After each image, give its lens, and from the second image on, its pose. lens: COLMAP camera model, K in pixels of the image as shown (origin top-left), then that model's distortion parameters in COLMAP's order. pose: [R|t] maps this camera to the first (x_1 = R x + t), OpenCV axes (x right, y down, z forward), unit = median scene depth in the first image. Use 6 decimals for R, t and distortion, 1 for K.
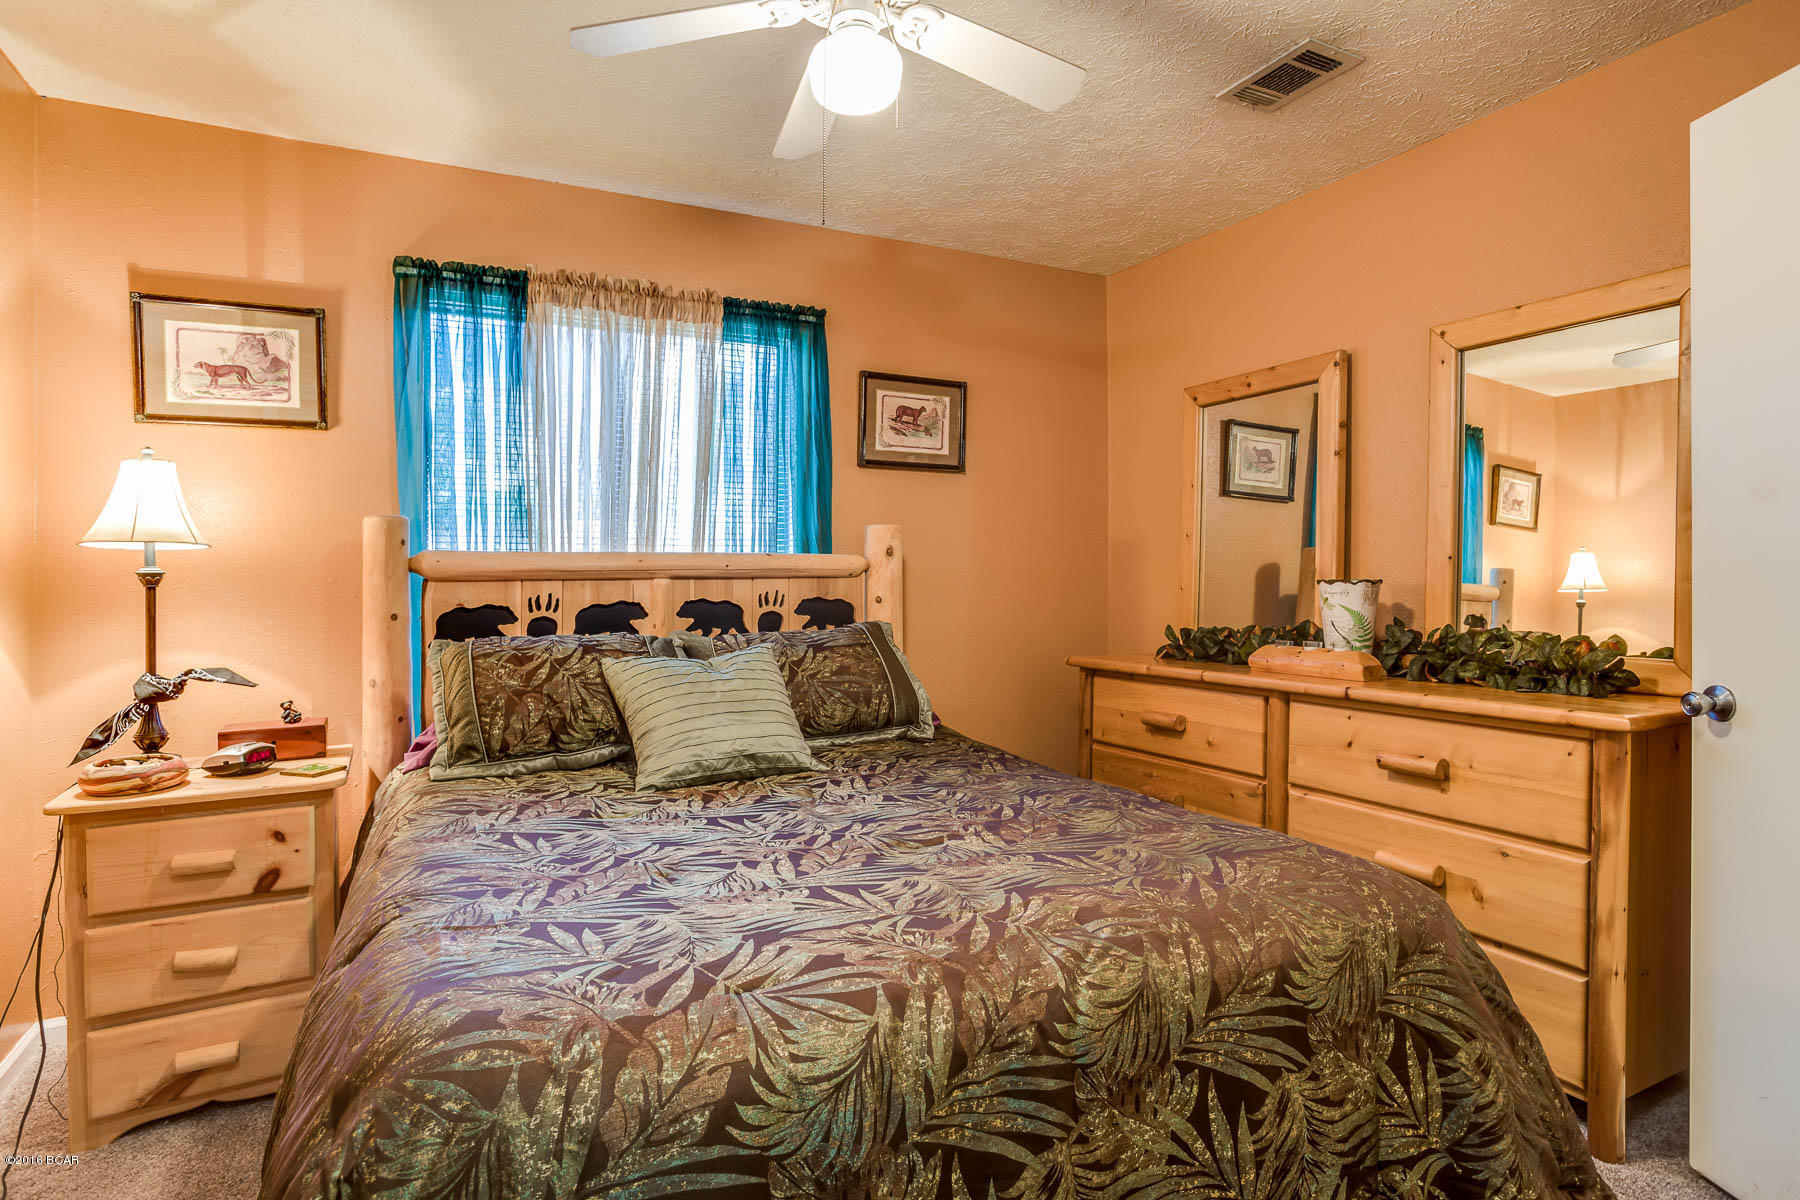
lens RADIAL K [[1062.8, 0, 900.0], [0, 1062.8, 600.0], [0, 0, 1]] dist [0.002820, 0.001355]
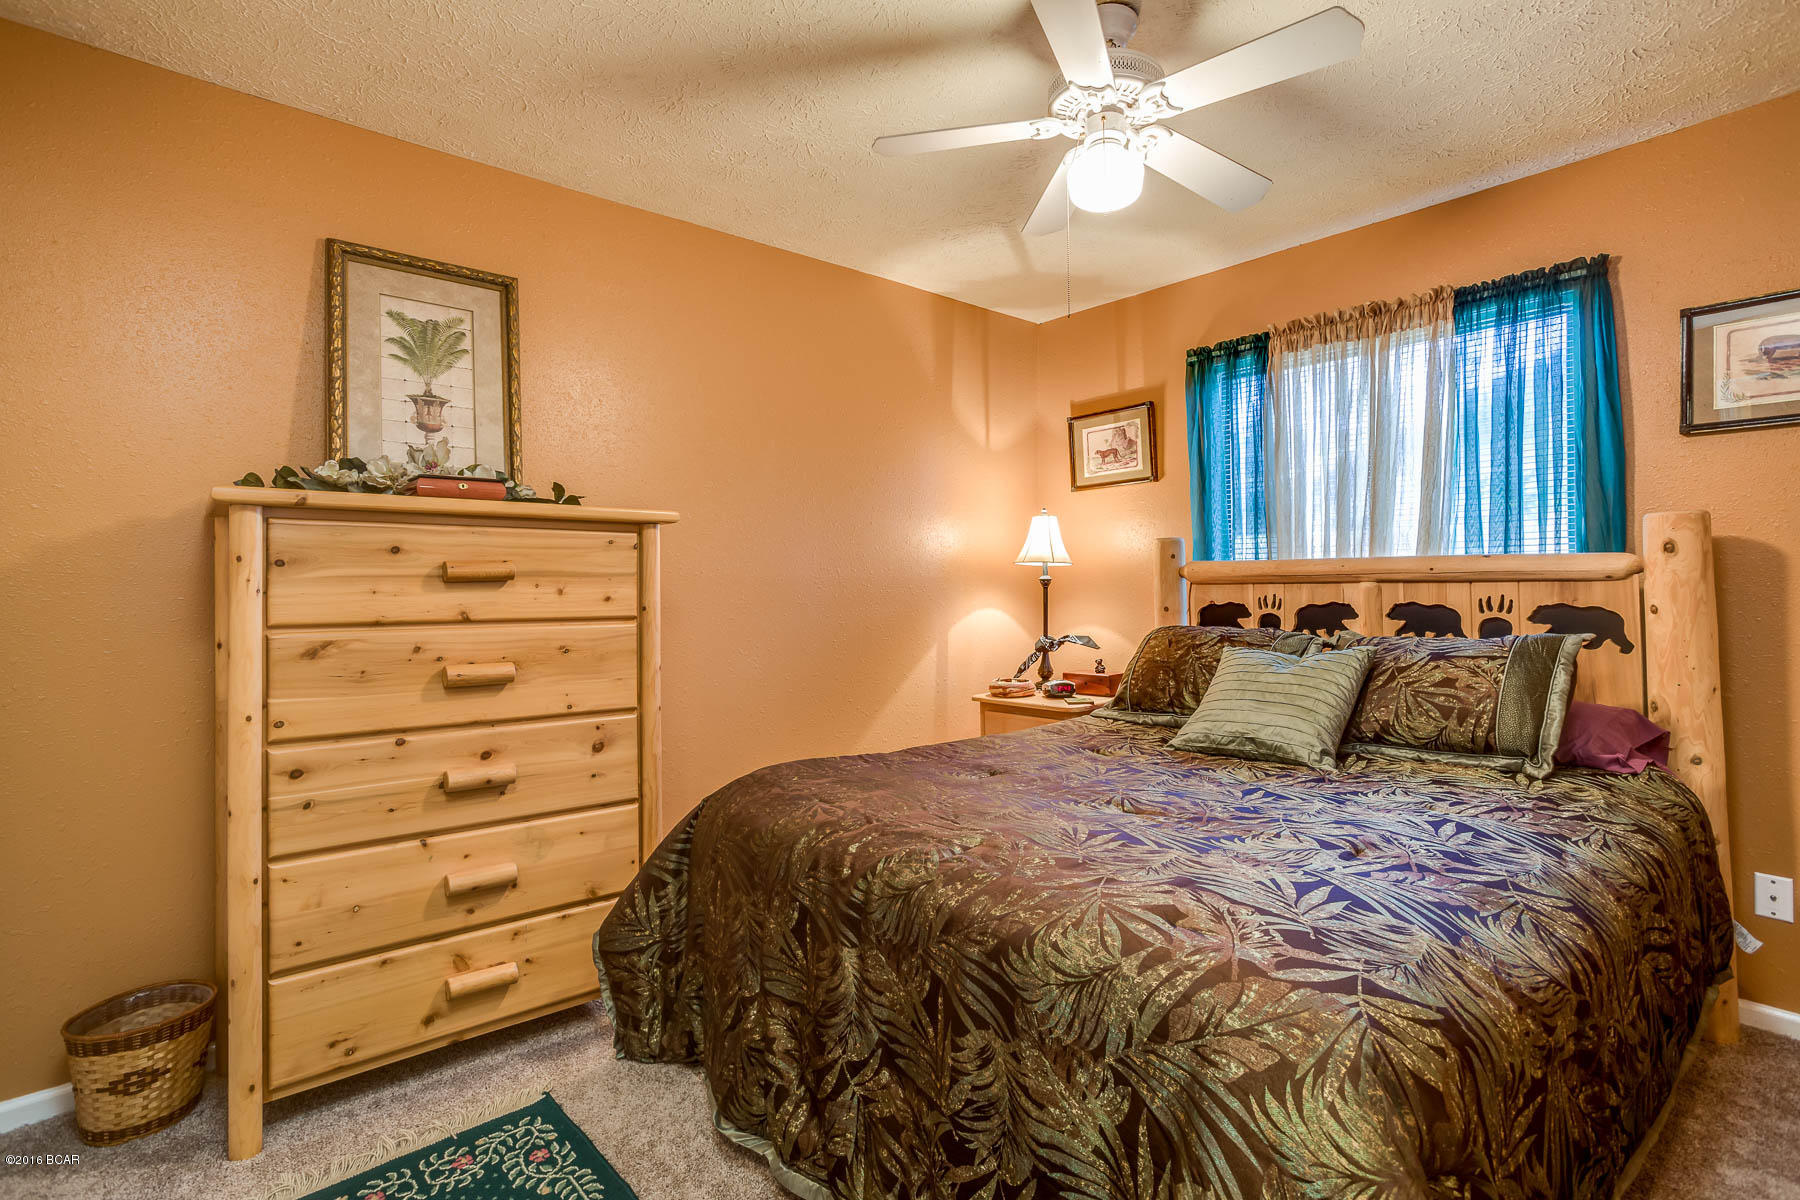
lens RADIAL K [[902.0, 0, 901.8], [0, 902.0, 608.6], [0, 0, 1]] dist [0.111082, 0.000361]
pose [[0.254571, 0.031329, -0.966546, 0.600093], [-0.018422, 0.999451, 0.027543, -0.011245], [0.966879, 0.010794, 0.255009, 0.330138]]
